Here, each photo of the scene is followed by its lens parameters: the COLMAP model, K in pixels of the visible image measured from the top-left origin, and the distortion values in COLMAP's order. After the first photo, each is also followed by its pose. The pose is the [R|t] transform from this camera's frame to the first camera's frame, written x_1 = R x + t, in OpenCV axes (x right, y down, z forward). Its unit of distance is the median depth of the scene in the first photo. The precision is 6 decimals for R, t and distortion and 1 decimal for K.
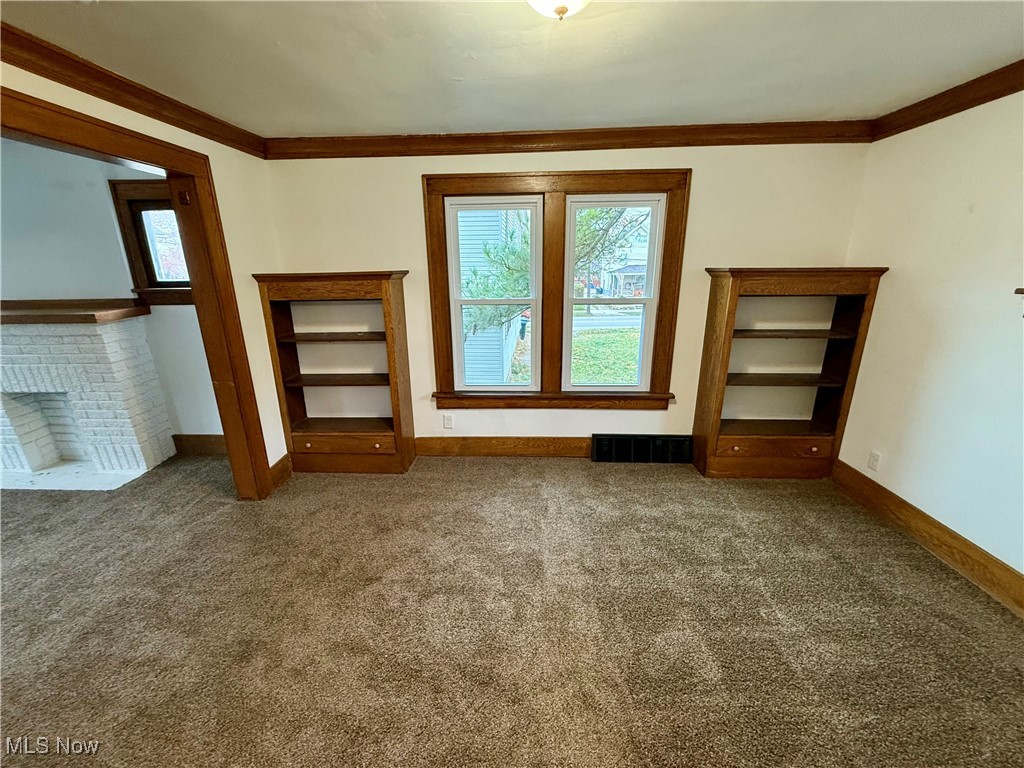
lens RADIAL K [[407.5, 0, 508.0], [0, 407.5, 385.4], [0, 0, 1]] dist [0.000091, -0.000103]
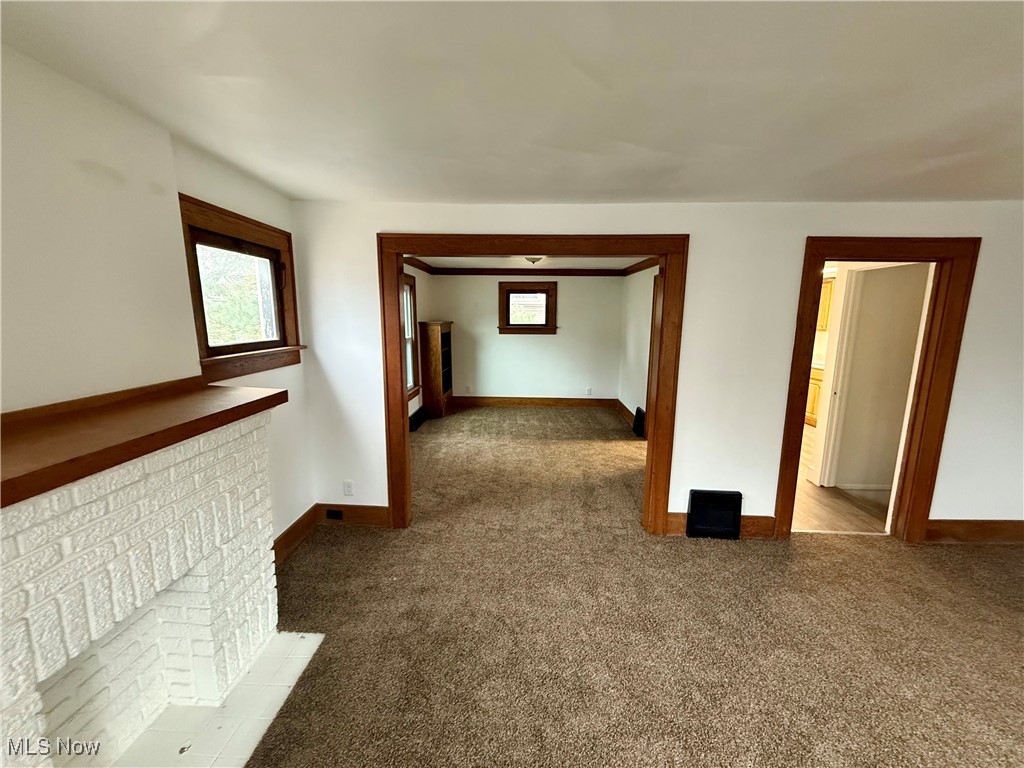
lens RADIAL K [[407.5, 0, 508.0], [0, 407.5, 385.4], [0, 0, 1]] dist [0.000091, -0.000103]
pose [[-0.008189, -0.159775, 0.987119, -1.637681], [0.273331, 0.949201, 0.155905, -0.178222], [-0.961885, 0.271087, 0.035899, 0.565824]]
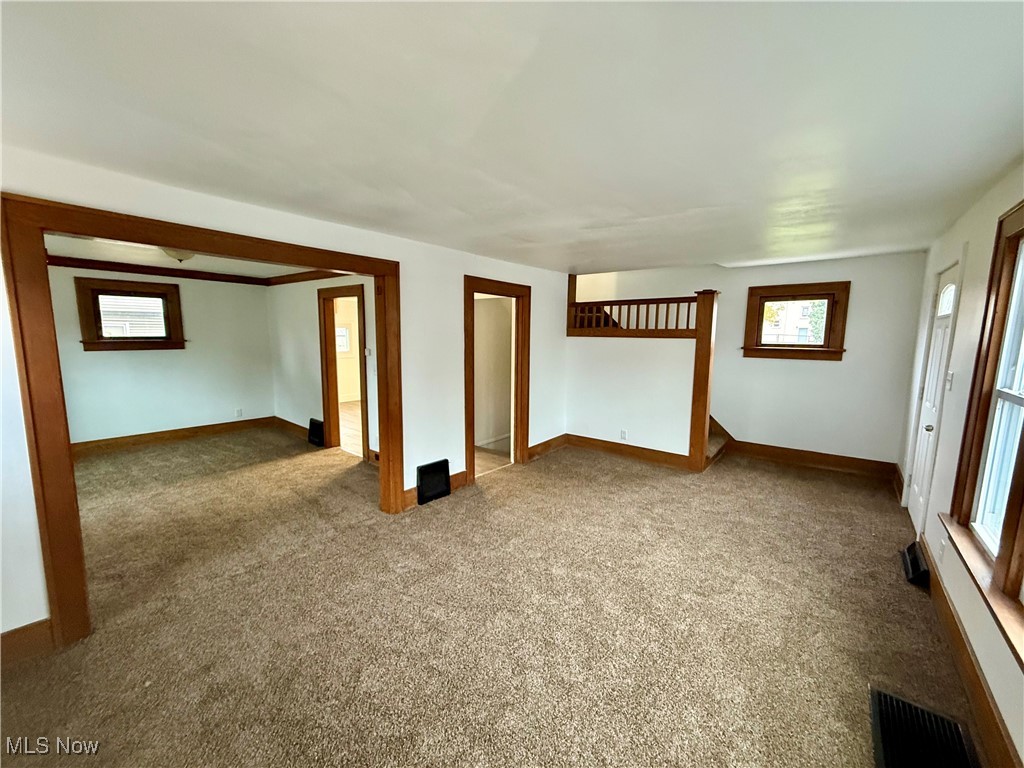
lens RADIAL K [[407.5, 0, 508.0], [0, 407.5, 385.4], [0, 0, 1]] dist [0.000091, -0.000103]
pose [[-0.805469, -0.076088, 0.587732, -1.626742], [0.161186, 0.926212, 0.340808, -0.266536], [-0.570296, 0.369245, -0.733771, 0.909801]]
